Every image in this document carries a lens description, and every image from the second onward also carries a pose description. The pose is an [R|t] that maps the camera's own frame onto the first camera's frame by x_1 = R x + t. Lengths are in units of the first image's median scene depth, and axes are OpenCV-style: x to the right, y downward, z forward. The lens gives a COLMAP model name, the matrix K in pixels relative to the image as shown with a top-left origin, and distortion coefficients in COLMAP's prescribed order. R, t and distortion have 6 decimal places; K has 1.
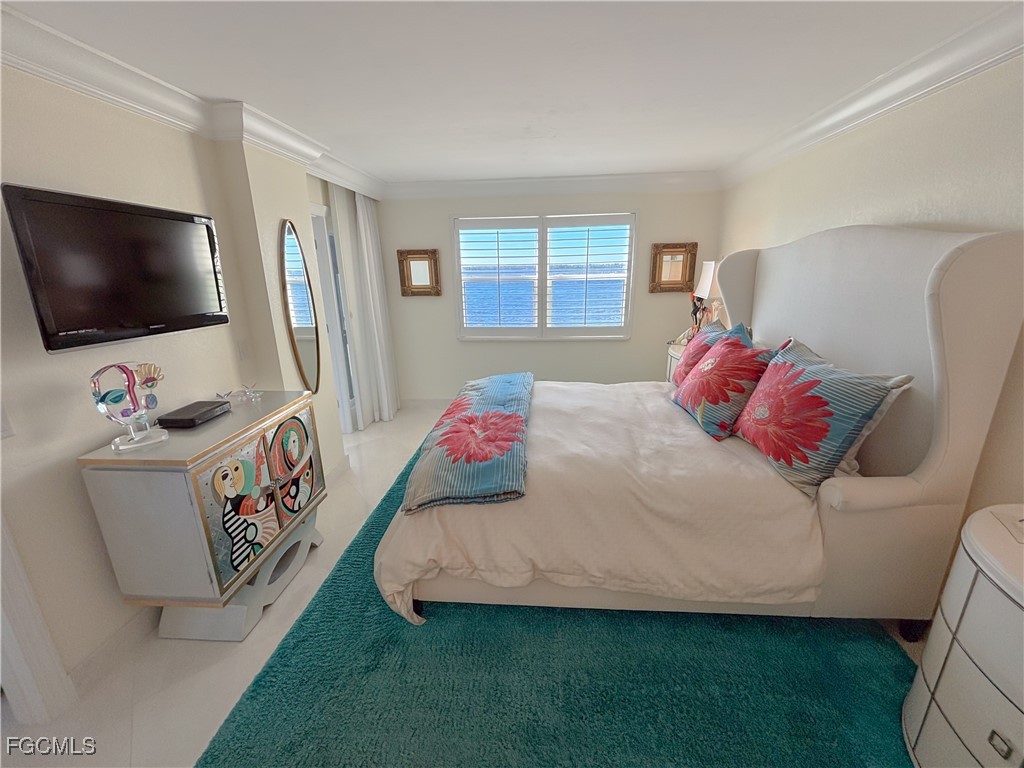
lens RADIAL K [[412.3, 0, 513.7], [0, 412.3, 381.0], [0, 0, 1]] dist [0.001055, -0.000035]
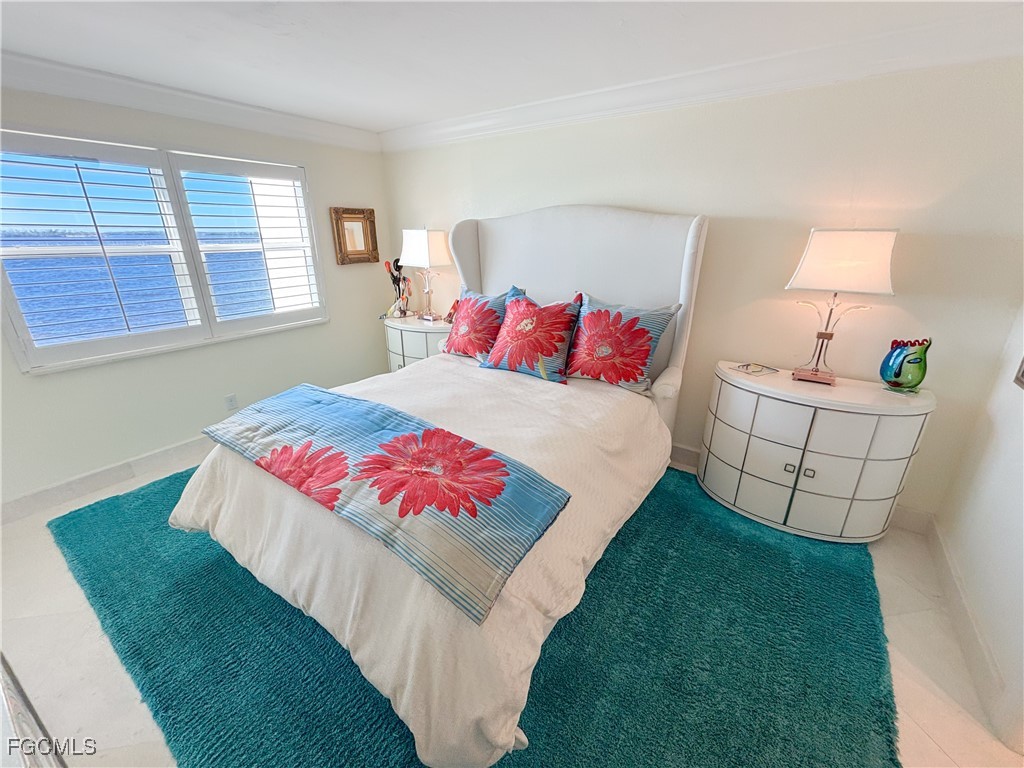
lens RADIAL K [[412.3, 0, 513.7], [0, 412.3, 381.0], [0, 0, 1]] dist [0.001055, -0.000035]
pose [[0.501795, -0.275447, 0.819958, -0.448136], [0.221869, 0.957215, 0.185778, -0.097100], [-0.836048, 0.088701, 0.541439, 0.395705]]
